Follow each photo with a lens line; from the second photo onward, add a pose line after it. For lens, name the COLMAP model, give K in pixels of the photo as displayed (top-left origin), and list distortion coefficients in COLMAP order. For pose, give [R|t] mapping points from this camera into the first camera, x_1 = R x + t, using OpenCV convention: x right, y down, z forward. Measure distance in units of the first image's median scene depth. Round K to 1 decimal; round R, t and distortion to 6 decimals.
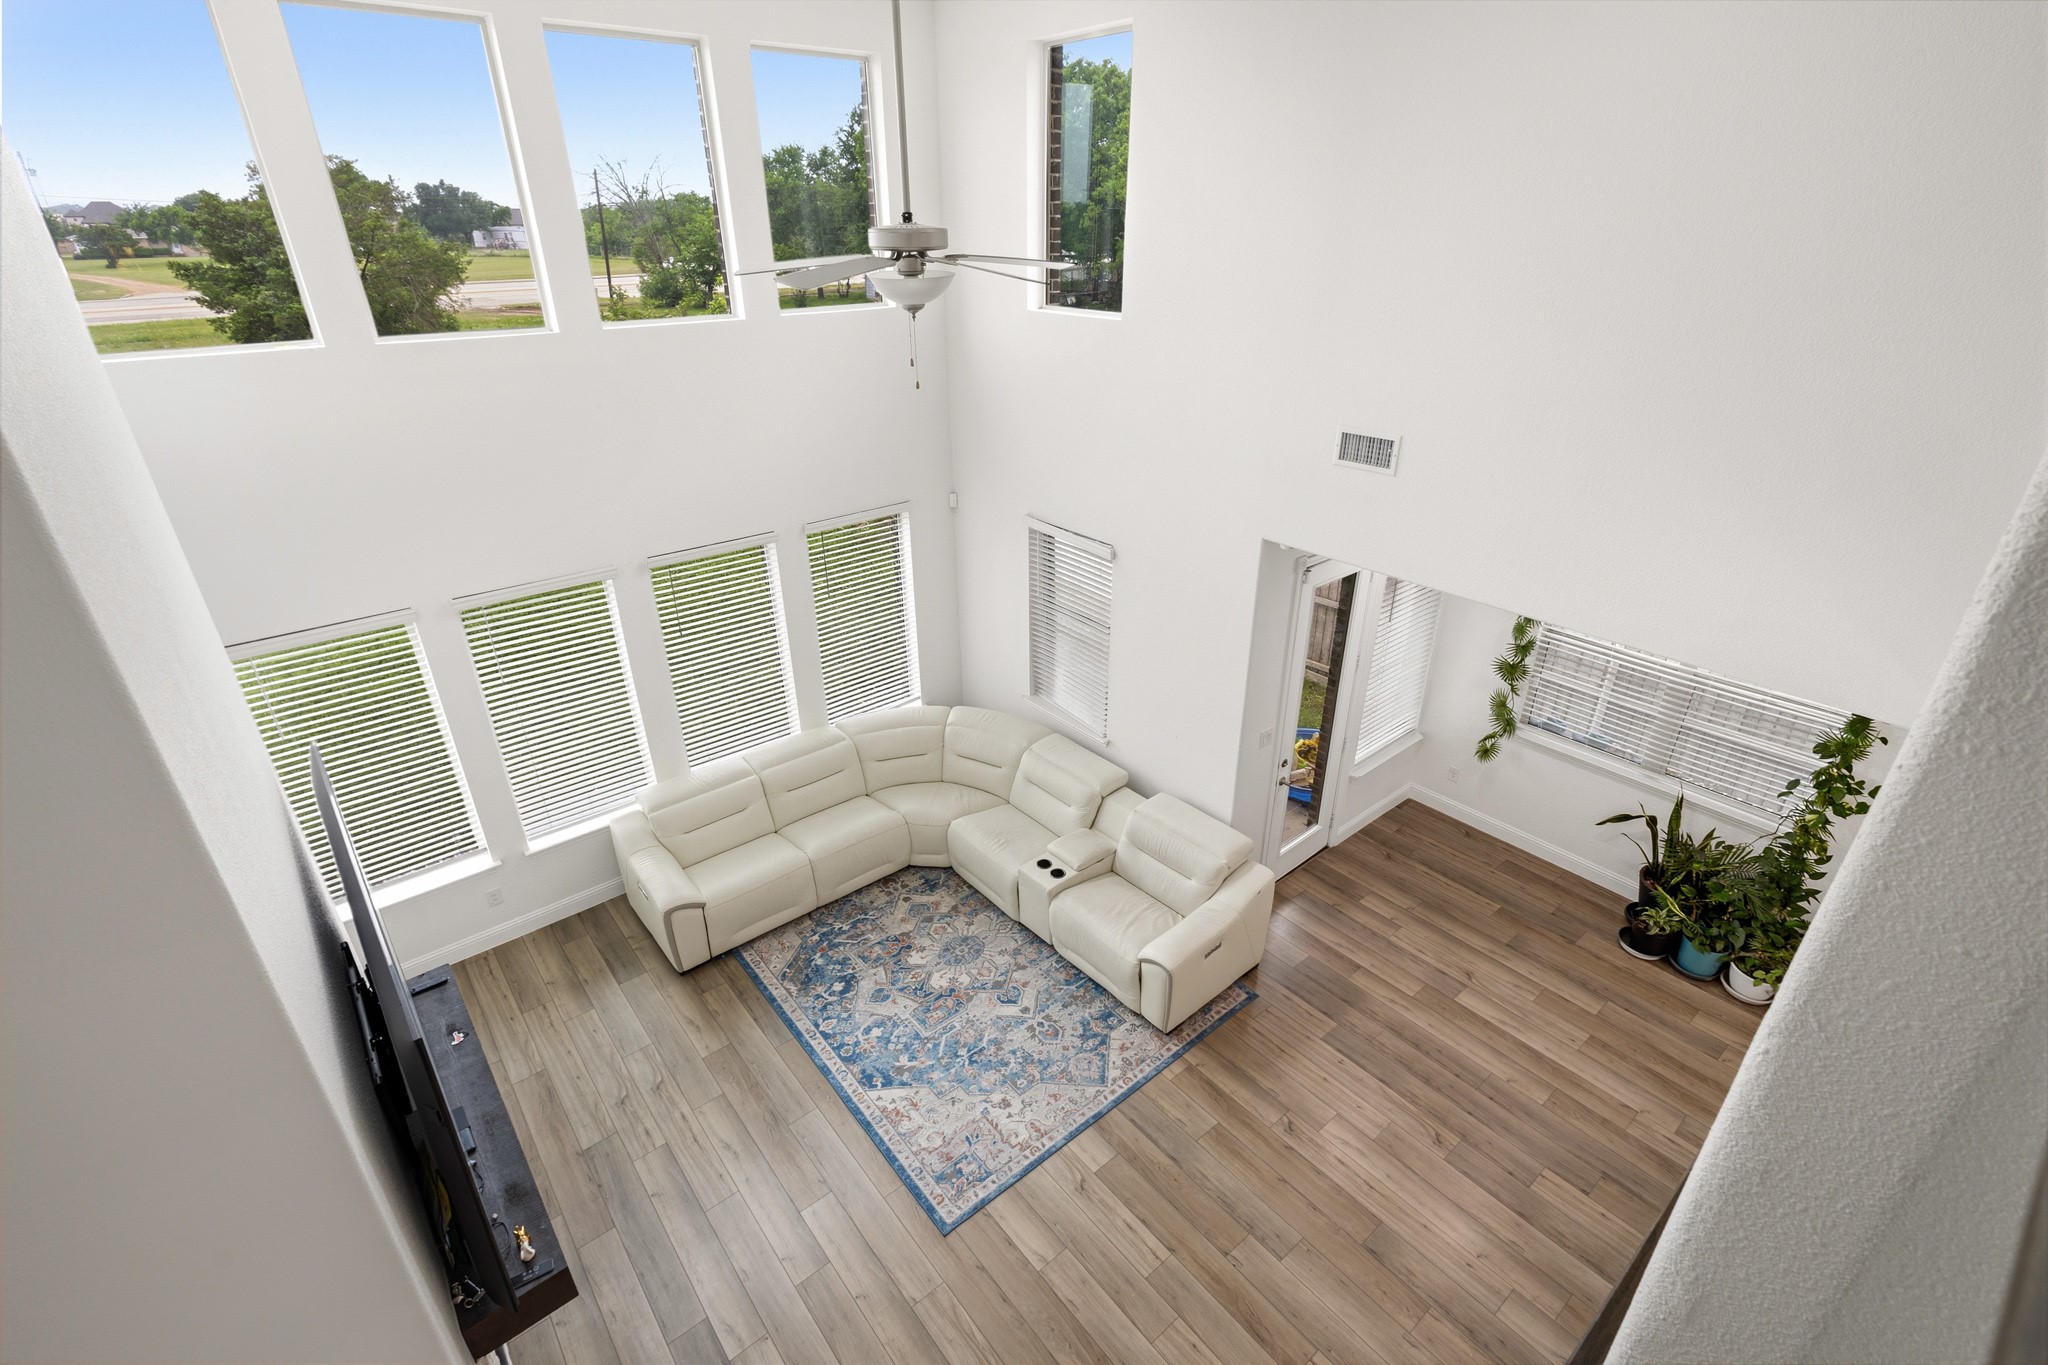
lens RADIAL K [[935.4, 0, 1025.2], [0, 935.4, 678.9], [0, 0, 1]] dist [0.003012, 0.000348]
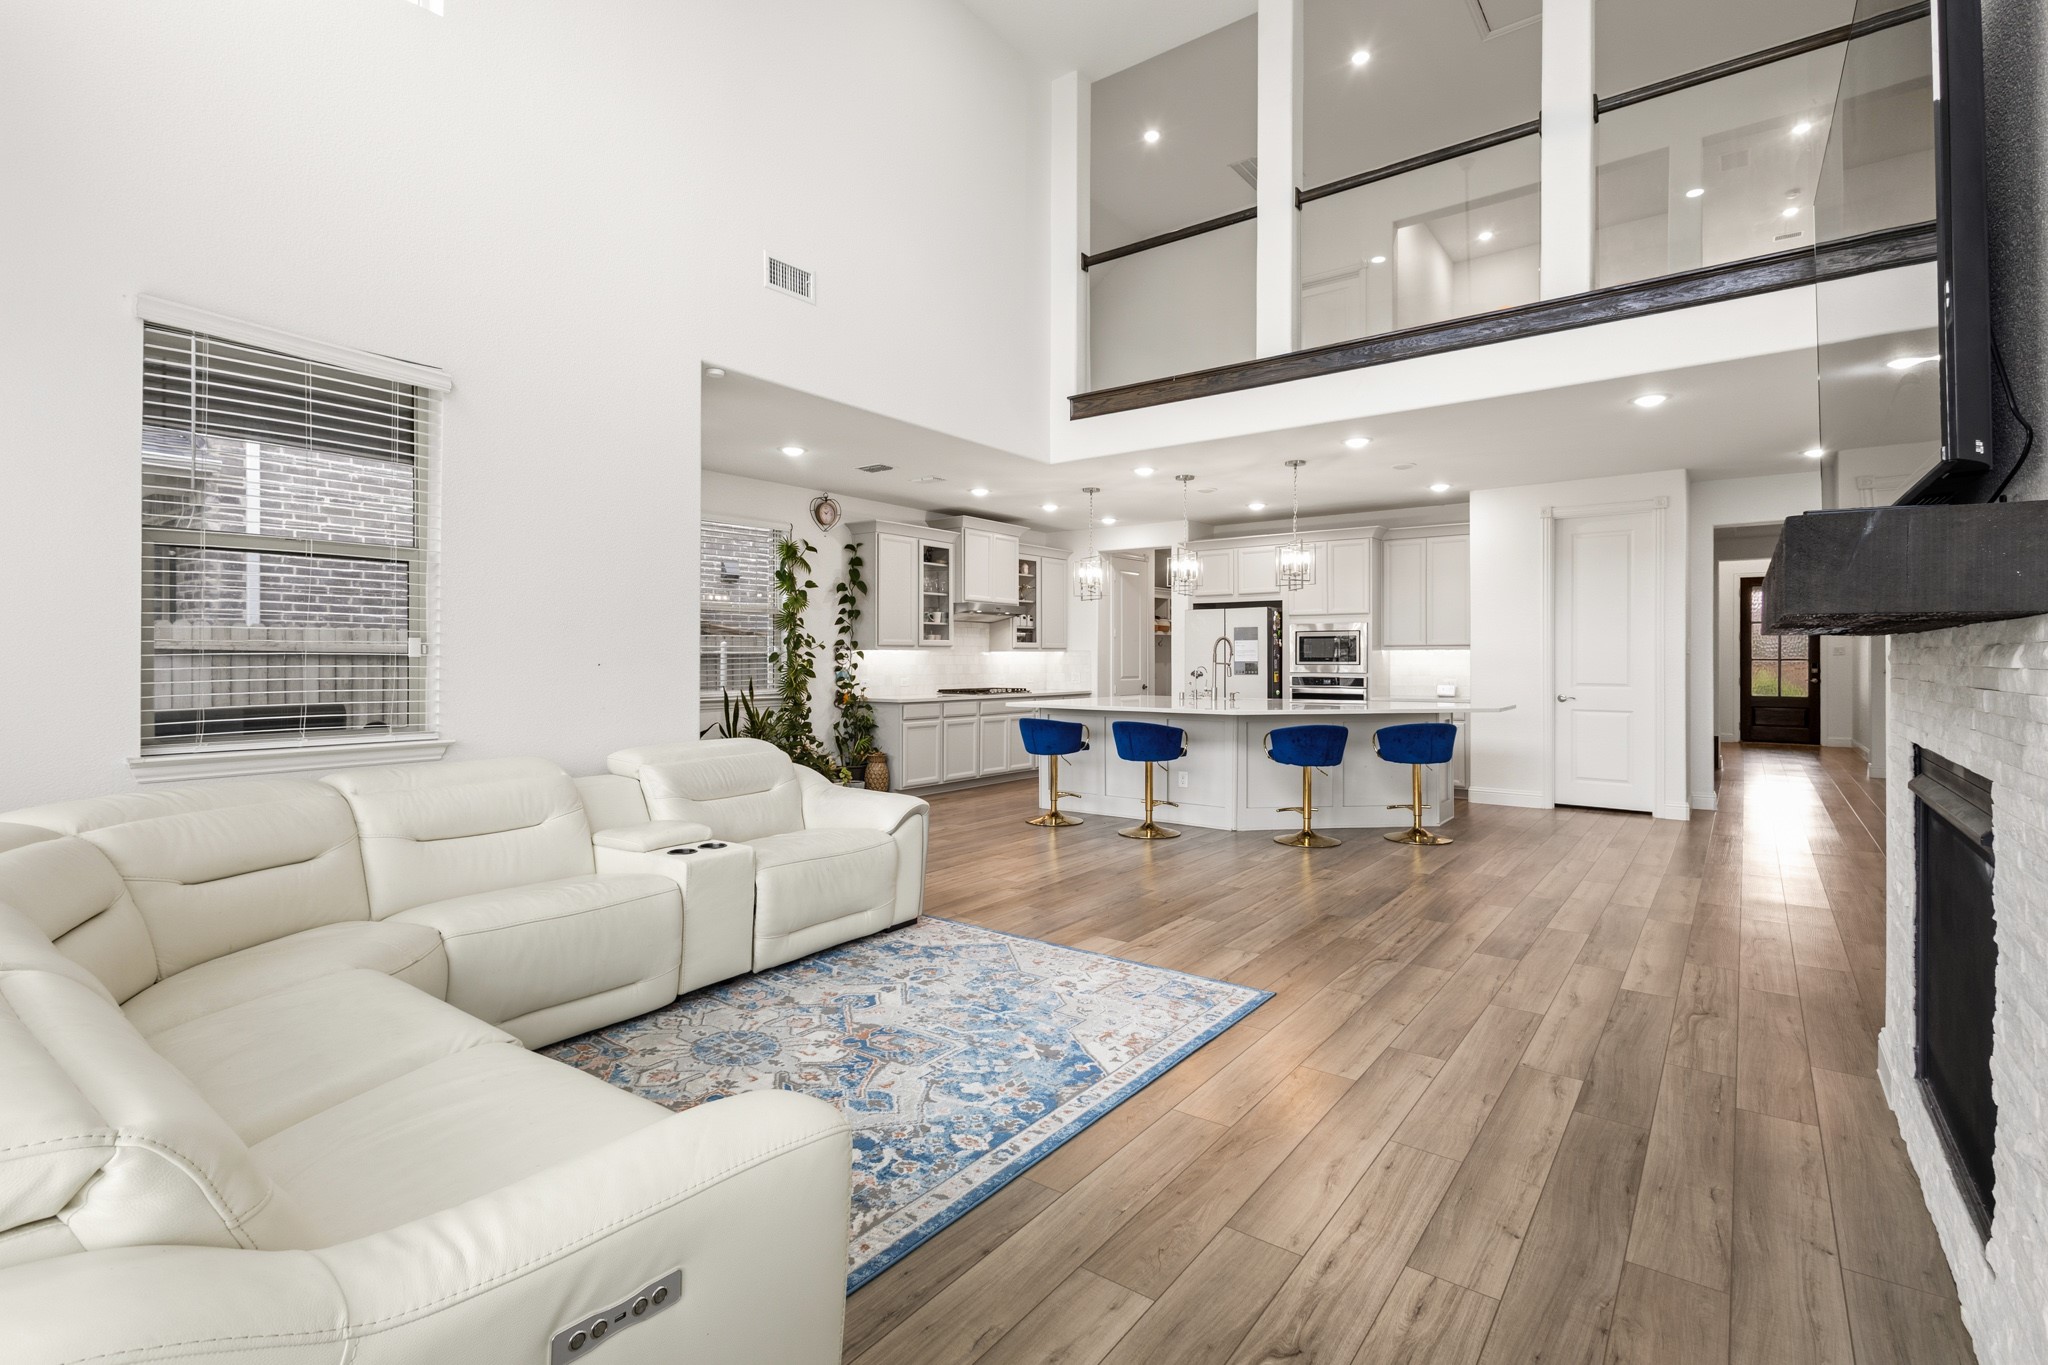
lens RADIAL K [[949.8, 0, 1030.0], [0, 949.8, 662.2], [0, 0, 1]] dist [0.001051, 0.000030]
pose [[-0.240445, 0.005955, 0.970645, -0.679605], [0.431439, 0.896428, 0.101375, 0.147193], [-0.869509, 0.443149, -0.218111, 1.029647]]
